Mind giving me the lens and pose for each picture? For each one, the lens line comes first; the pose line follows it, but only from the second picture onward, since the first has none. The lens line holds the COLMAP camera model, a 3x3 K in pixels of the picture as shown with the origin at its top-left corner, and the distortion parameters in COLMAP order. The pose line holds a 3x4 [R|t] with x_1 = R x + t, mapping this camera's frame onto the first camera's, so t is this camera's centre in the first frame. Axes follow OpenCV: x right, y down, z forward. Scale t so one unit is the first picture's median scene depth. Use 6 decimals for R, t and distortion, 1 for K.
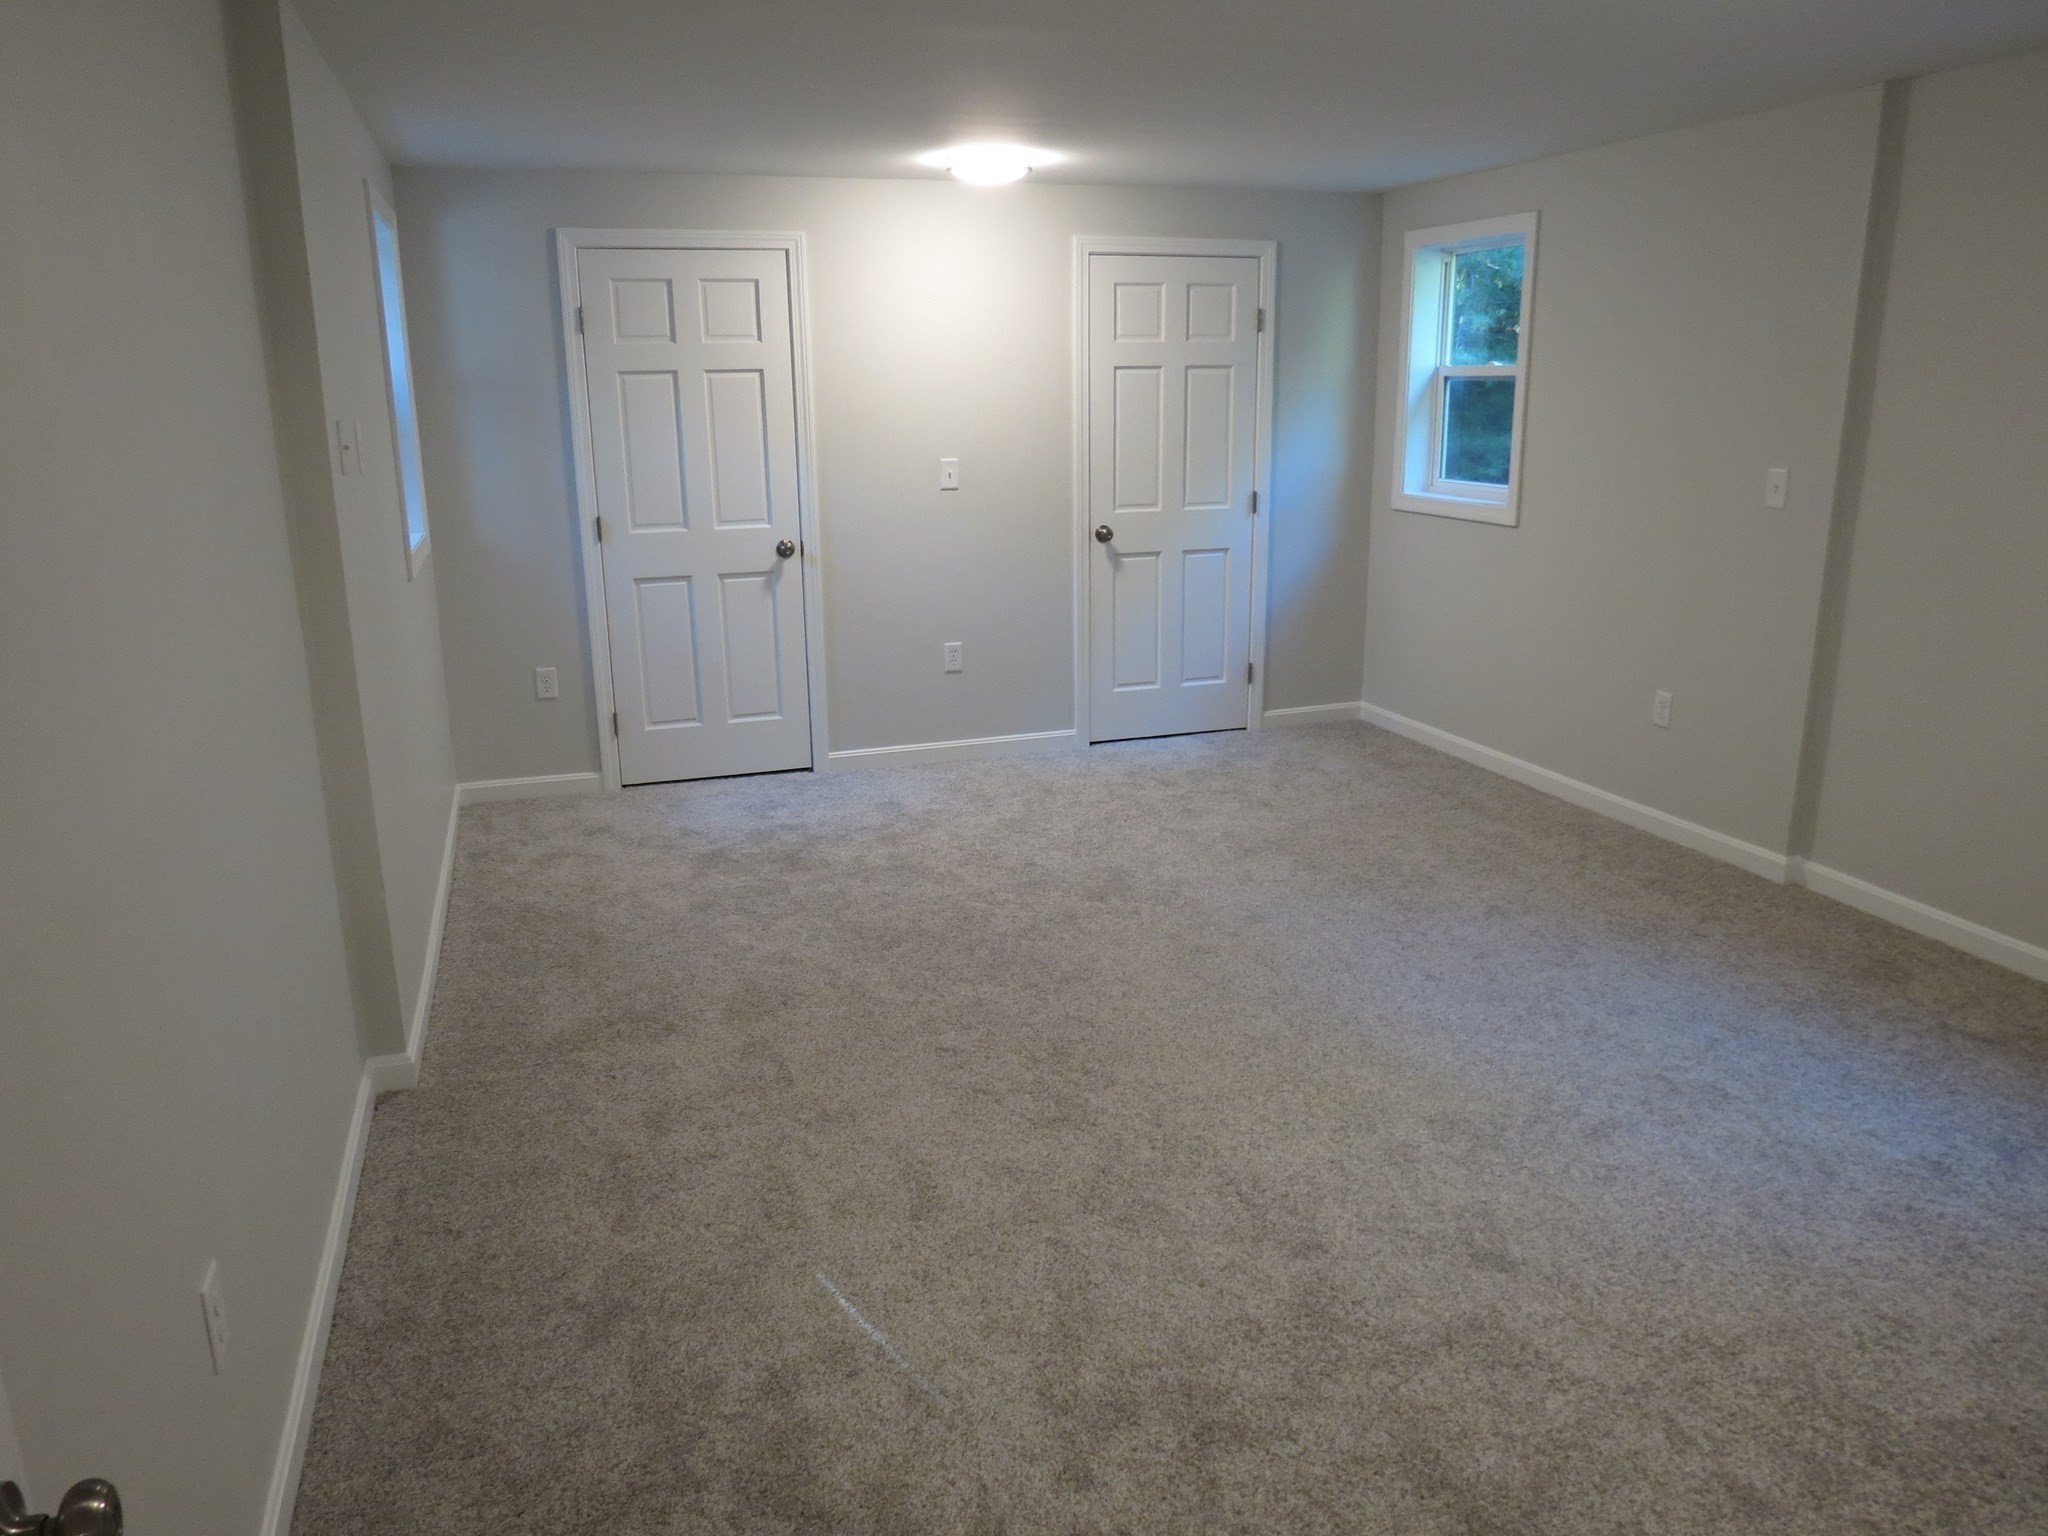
lens RADIAL K [[1467.2, 0, 1024.0], [0, 1467.2, 768.0], [0, 0, 1]] dist [-0.004458, -0.003553]
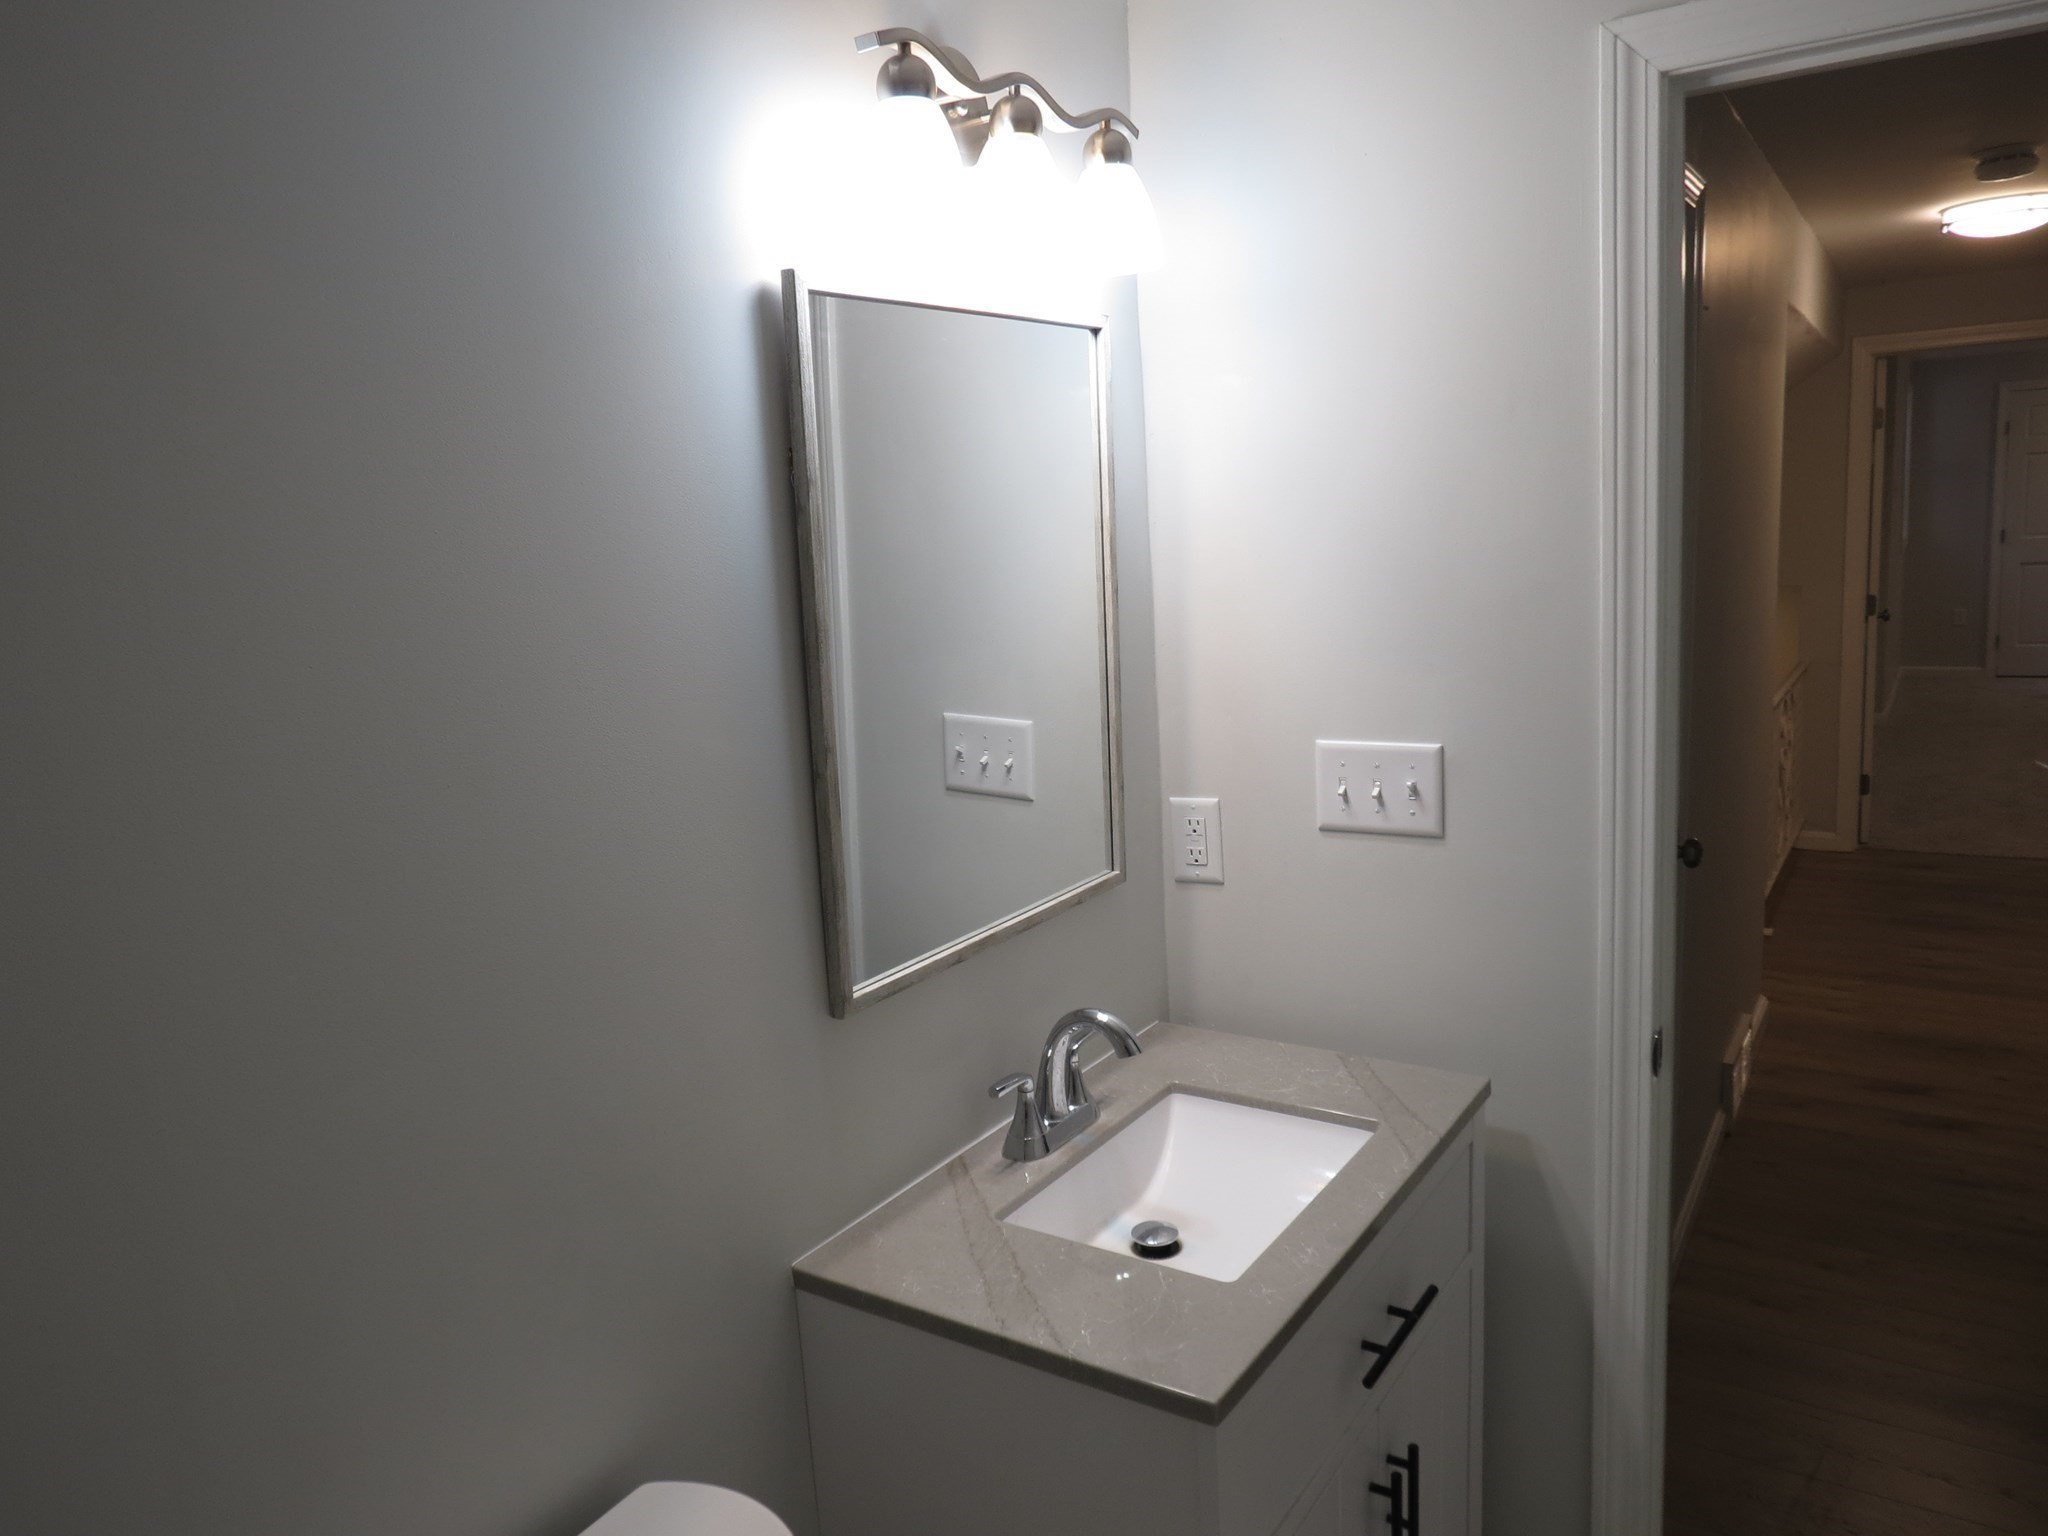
lens RADIAL K [[1467.2, 0, 1024.0], [0, 1467.2, 768.0], [0, 0, 1]] dist [-0.004458, -0.003553]
pose [[0.634067, 0.085779, -0.768506, 0.382605], [-0.181426, 0.982590, -0.040014, 0.432754], [0.751694, 0.164799, 0.638591, -1.095084]]
